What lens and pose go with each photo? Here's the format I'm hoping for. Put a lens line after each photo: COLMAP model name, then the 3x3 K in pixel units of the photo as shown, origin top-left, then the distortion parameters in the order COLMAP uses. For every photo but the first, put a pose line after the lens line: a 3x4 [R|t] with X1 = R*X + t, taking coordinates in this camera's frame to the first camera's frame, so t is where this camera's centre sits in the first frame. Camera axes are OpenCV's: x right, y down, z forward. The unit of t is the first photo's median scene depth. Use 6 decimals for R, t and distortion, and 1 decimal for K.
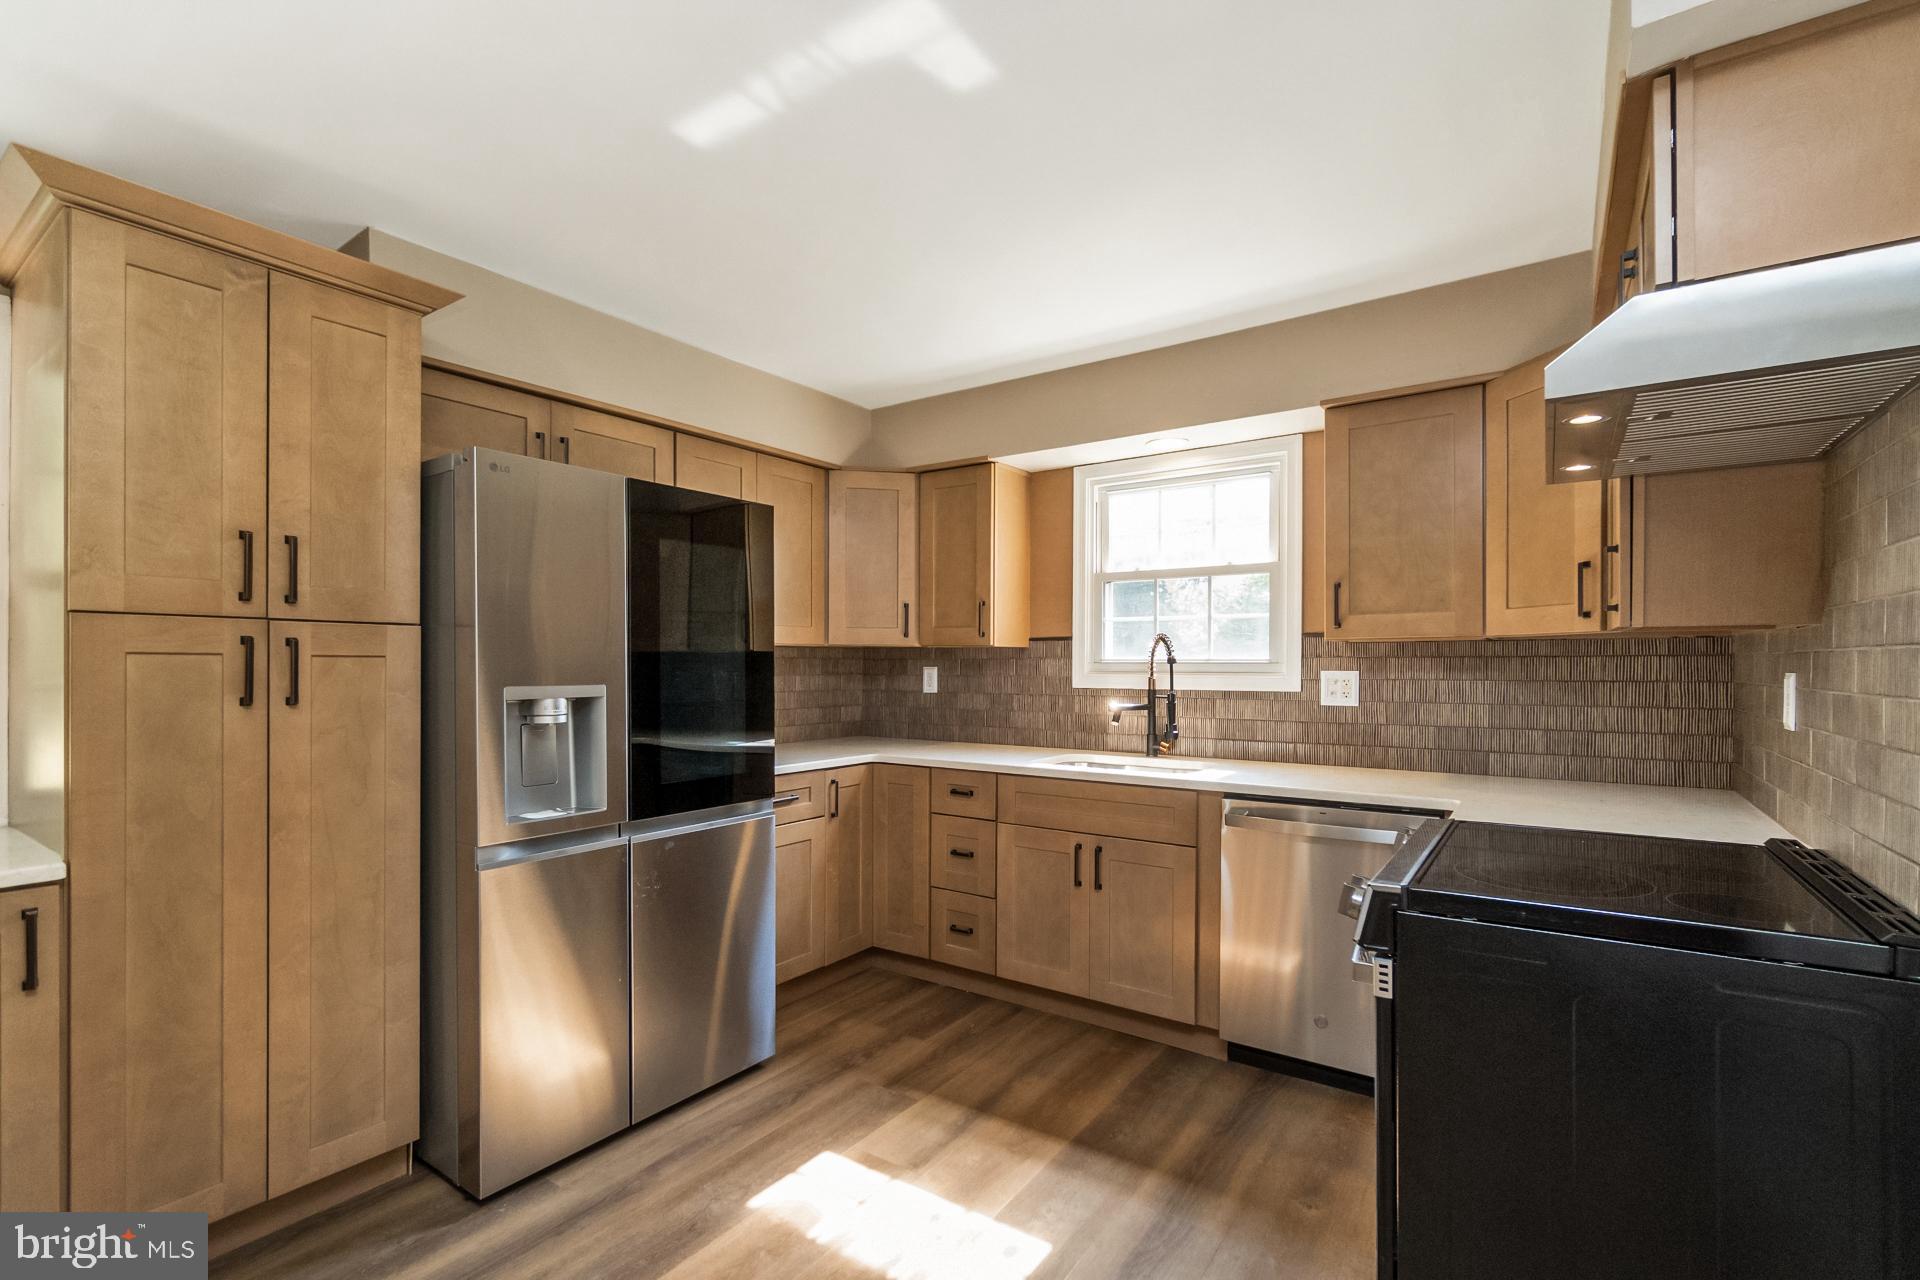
lens RADIAL K [[846.7, 0, 972.3], [0, 846.7, 662.7], [0, 0, 1]] dist [0.000552, 0.000364]
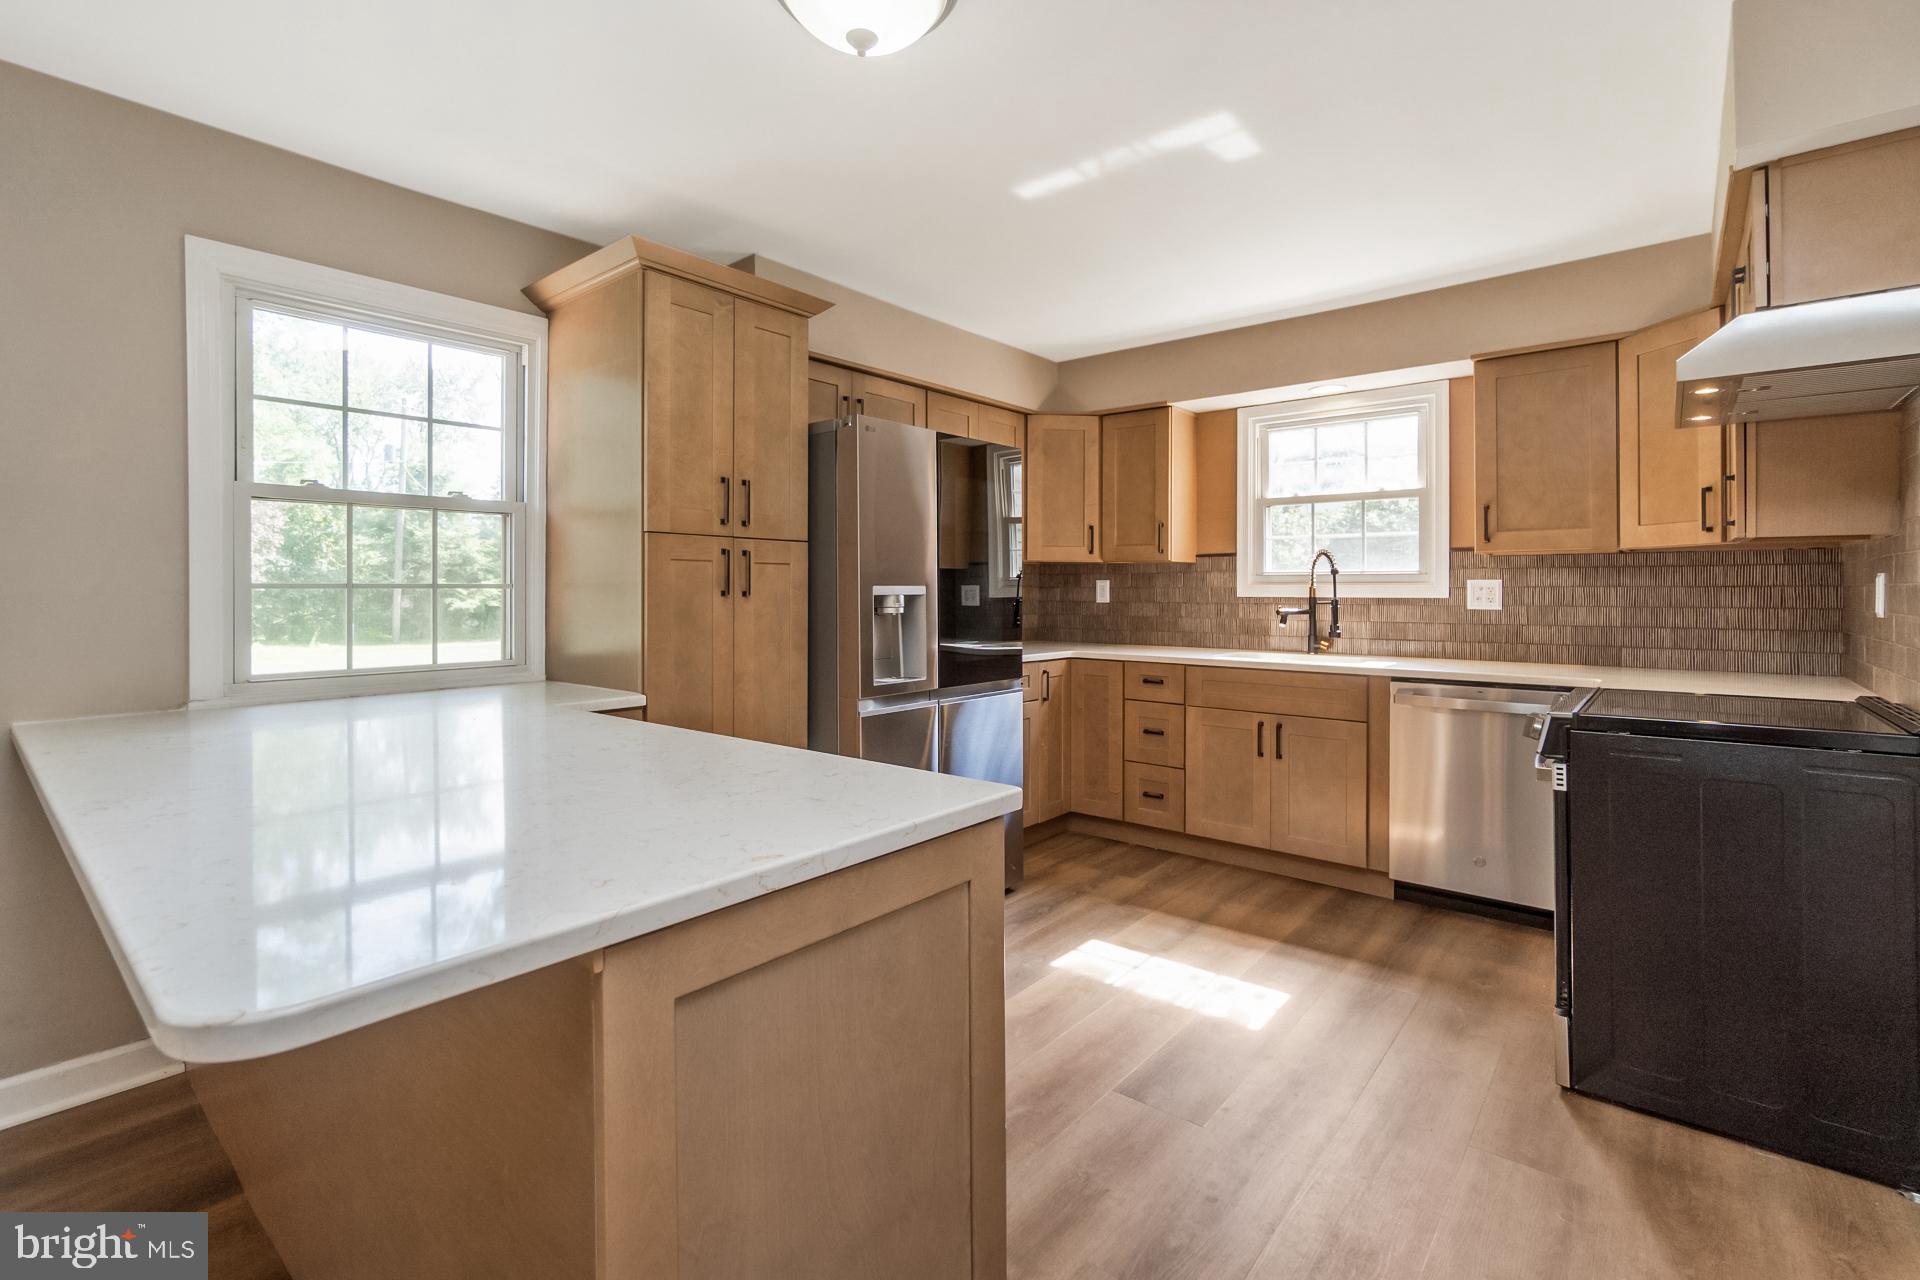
lens RADIAL K [[856.8, 0, 960.7], [0, 856.8, 580.5], [0, 0, 1]] dist [0.003450, -0.000361]
pose [[0.995836, -0.000567, -0.091163, -0.203019], [-0.000327, 0.999952, -0.009791, 0.024772], [0.091164, 0.009781, 0.995788, -0.283405]]
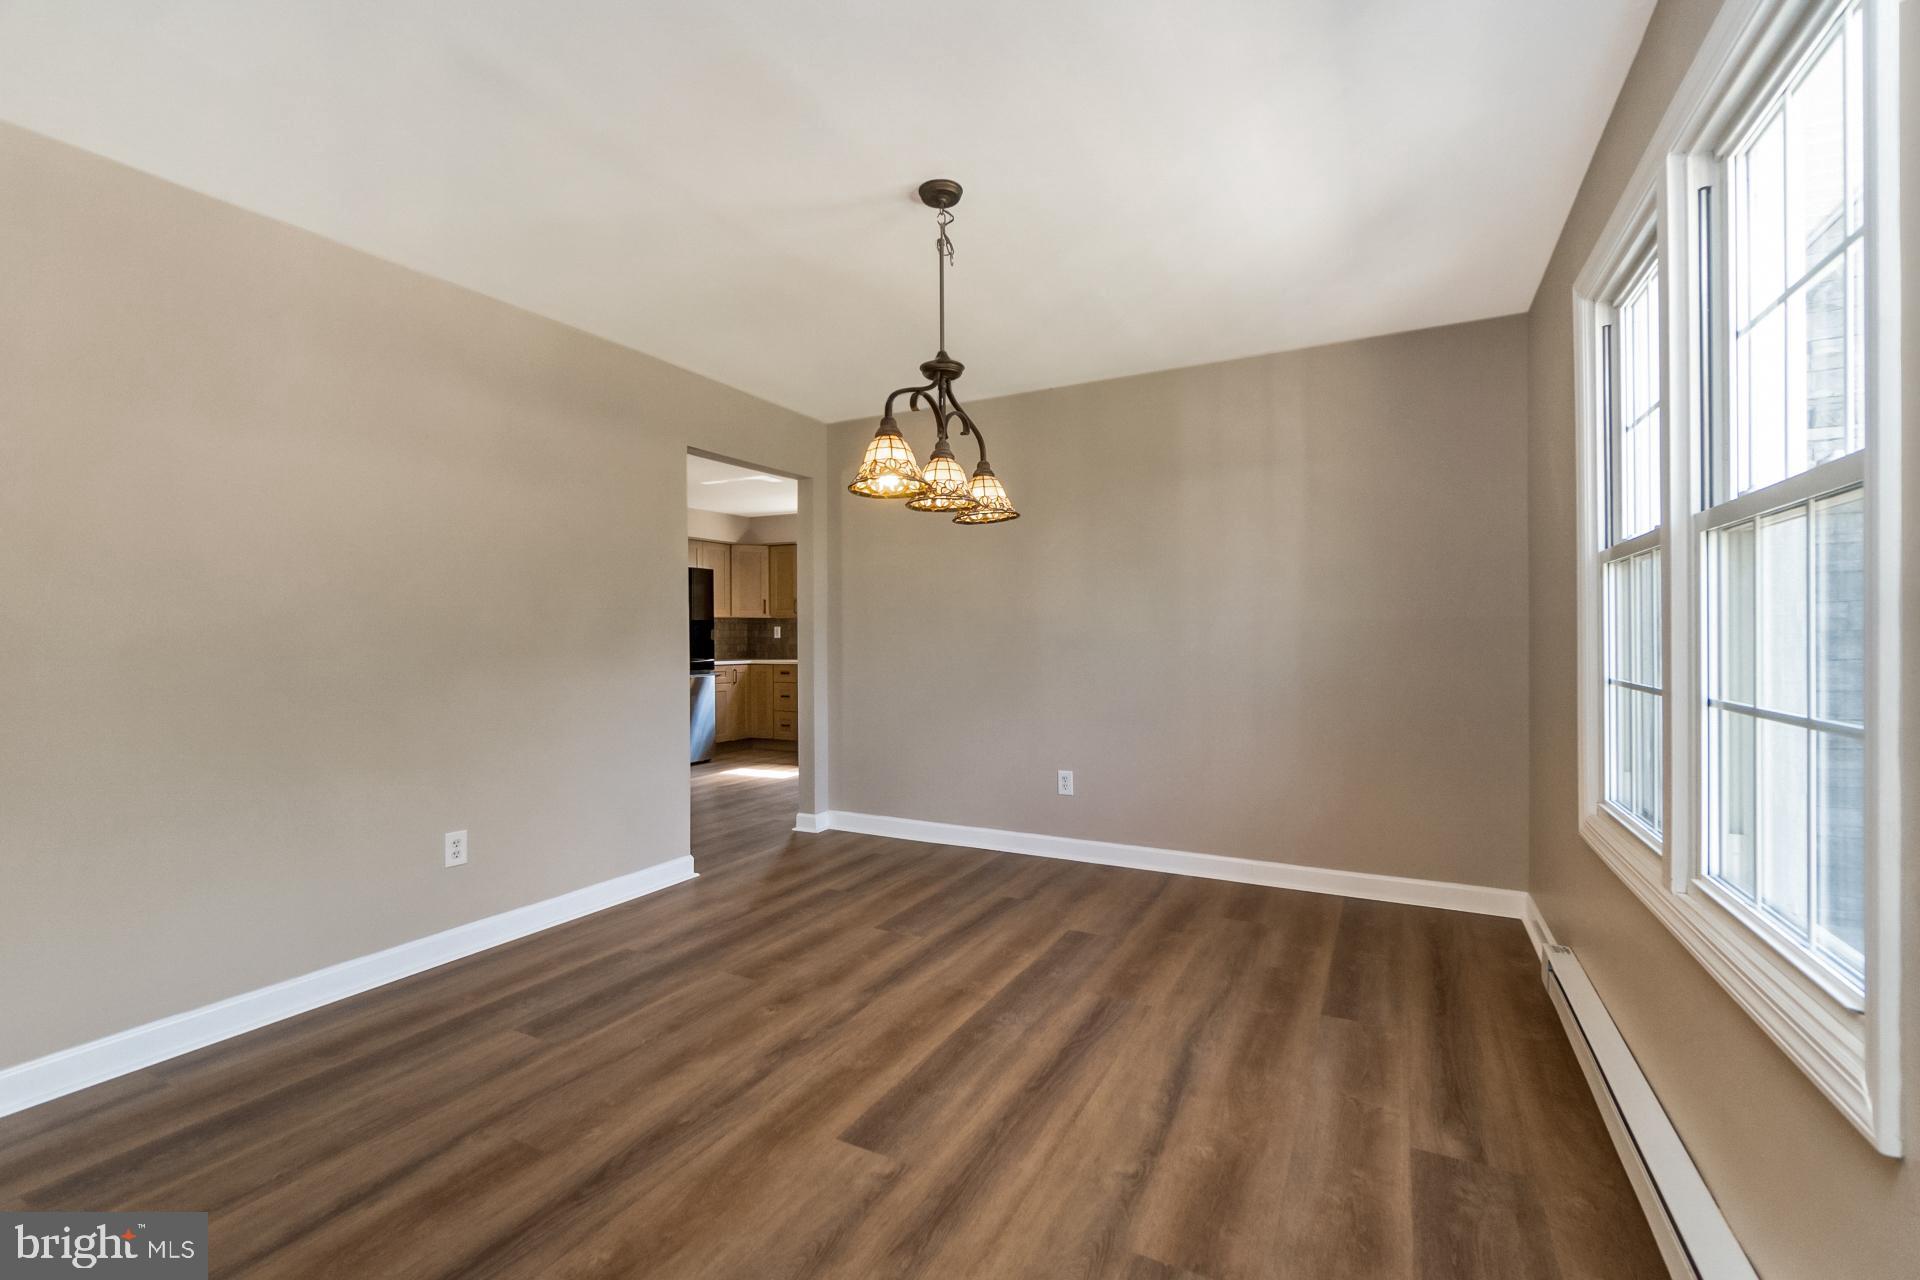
lens RADIAL K [[815.6, 0, 970.2], [0, 815.6, 621.4], [0, 0, 1]] dist [0.000195, -0.000104]
pose [[0.991576, -0.006231, 0.129379, 0.269123], [0.007627, 0.999918, -0.010297, 0.026549], [-0.129304, 0.011197, 0.991542, -1.846323]]
